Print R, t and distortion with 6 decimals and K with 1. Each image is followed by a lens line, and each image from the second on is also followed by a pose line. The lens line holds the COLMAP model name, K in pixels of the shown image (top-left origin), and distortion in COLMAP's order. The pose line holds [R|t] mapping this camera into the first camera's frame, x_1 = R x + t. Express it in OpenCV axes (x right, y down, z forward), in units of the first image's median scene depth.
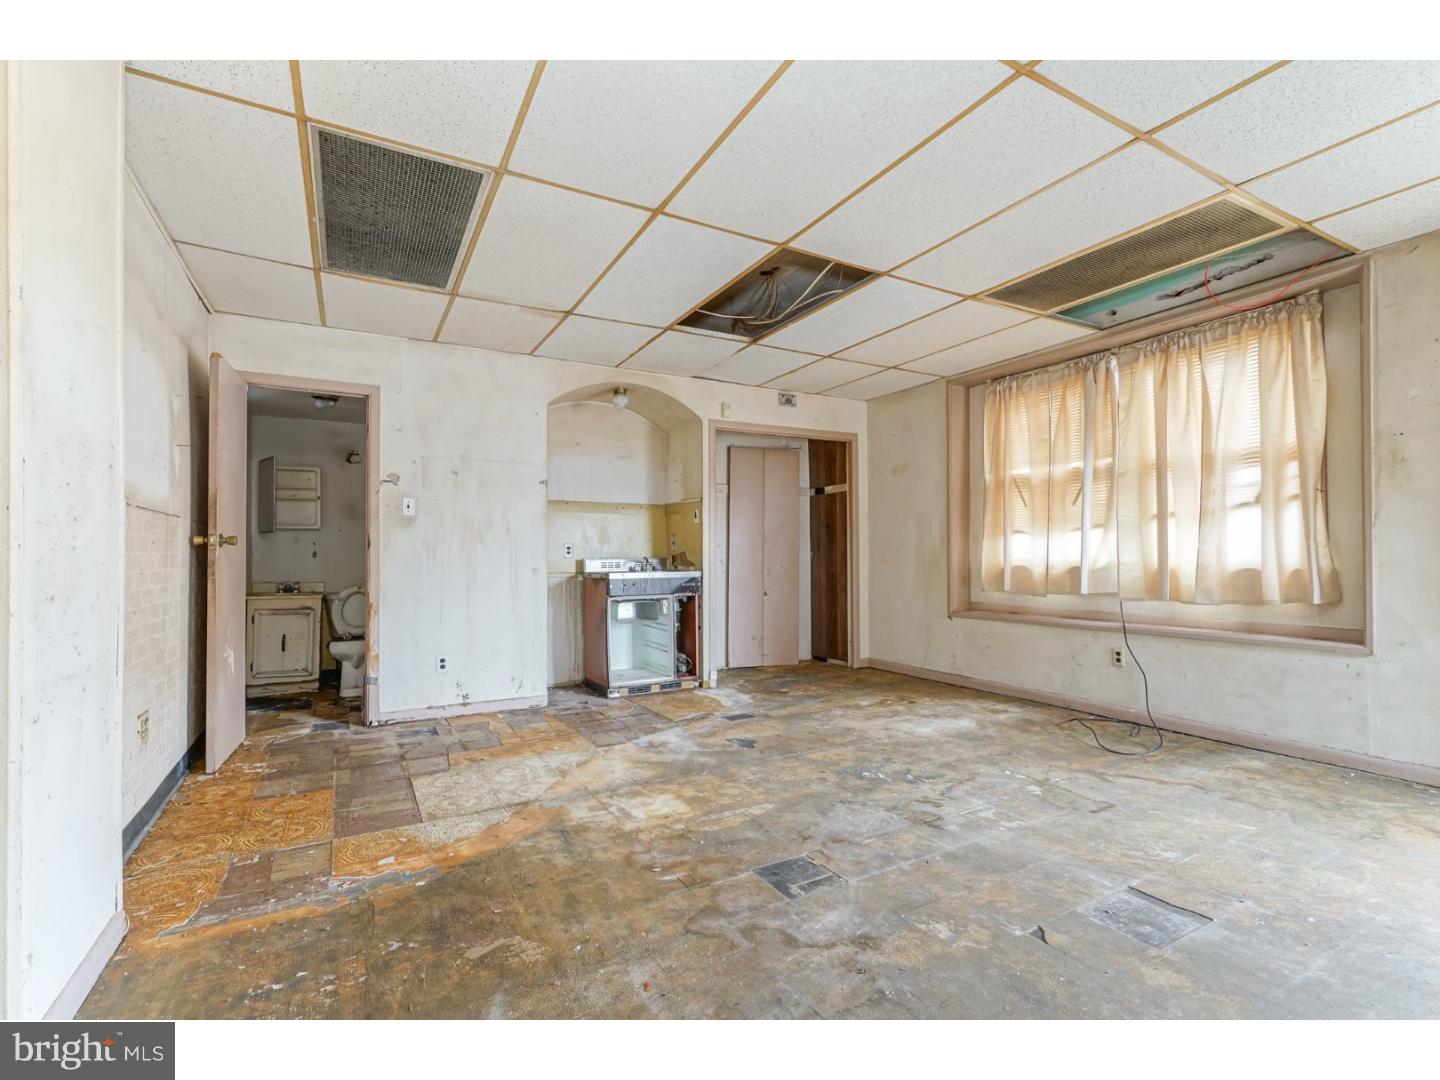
lens RADIAL K [[670.9, 0, 720.0], [0, 670.9, 540.0], [0, 0, 1]] dist [-0.002403, 0.000157]
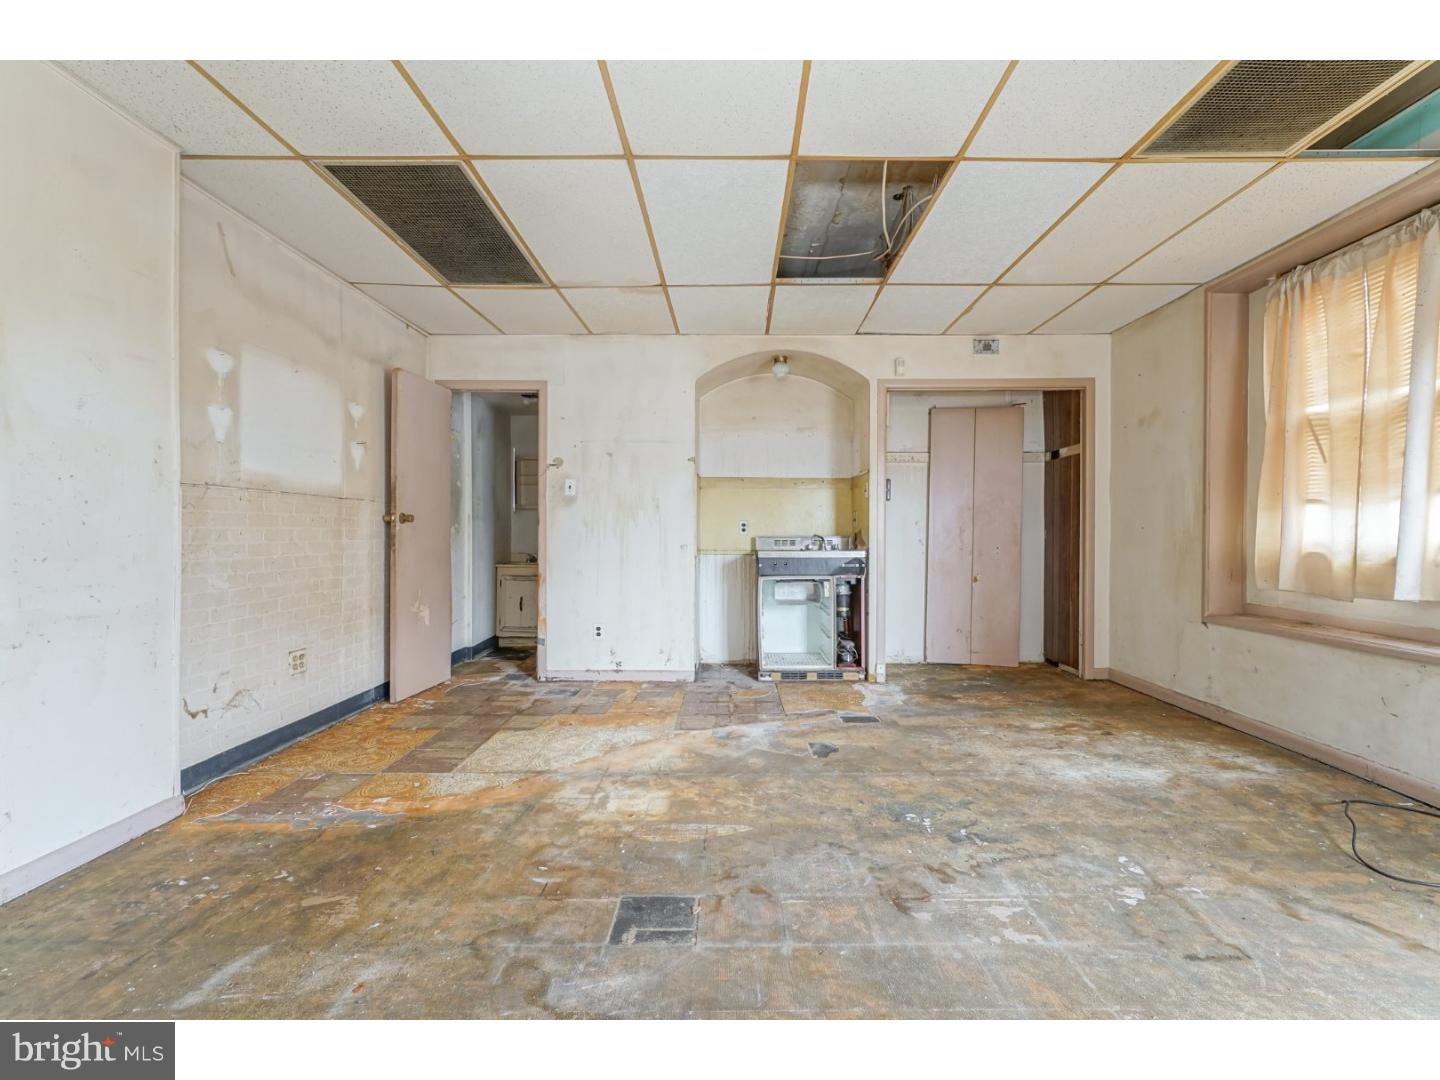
lens RADIAL K [[665.7, 0, 724.2], [0, 665.7, 529.8], [0, 0, 1]] dist [-0.002762, 0.000437]
pose [[0.870562, 0.004344, -0.492040, 0.300387], [0.004045, 0.999864, 0.015984, 0.003817], [0.492043, -0.015906, 0.870426, 0.169898]]
